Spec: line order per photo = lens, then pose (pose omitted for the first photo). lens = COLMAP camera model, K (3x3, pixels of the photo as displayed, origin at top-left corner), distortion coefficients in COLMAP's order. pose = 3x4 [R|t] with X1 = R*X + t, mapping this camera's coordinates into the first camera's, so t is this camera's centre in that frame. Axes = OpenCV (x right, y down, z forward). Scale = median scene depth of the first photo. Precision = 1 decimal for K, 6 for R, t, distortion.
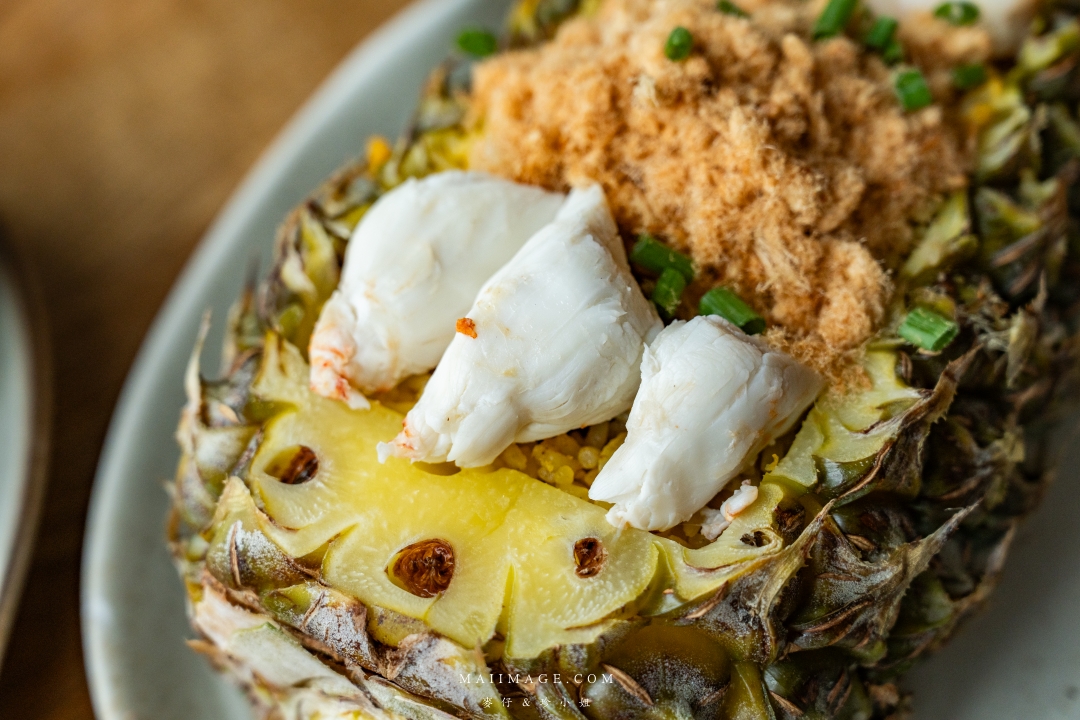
lens RADIAL K [[2129.7, 0, 540.0], [0, 2129.7, 360.0], [0, 0, 1]] dist [0.015864, -0.007950]
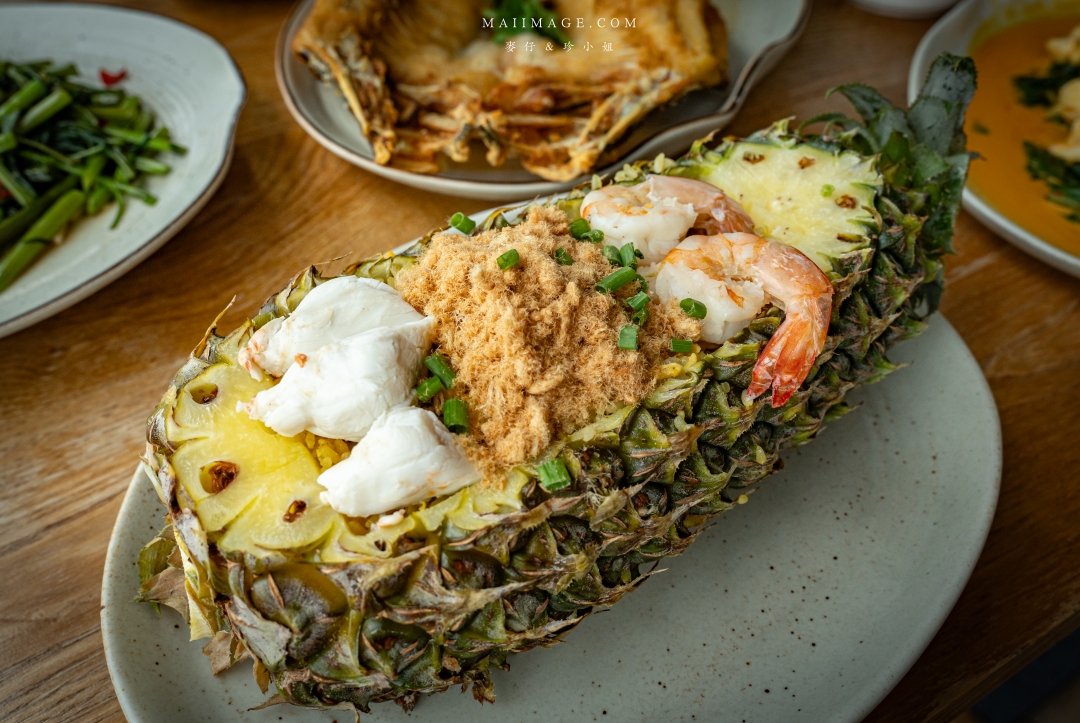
lens RADIAL K [[880.5, 0, 540.0], [0, 880.5, 361.5], [0, 0, 1]] dist [0.007671, 0.003281]
pose [[0.887513, 0.394469, -0.238149, 0.307386], [-0.398833, 0.916475, 0.031711, -0.113423], [0.230766, 0.066837, 0.970711, 0.347320]]
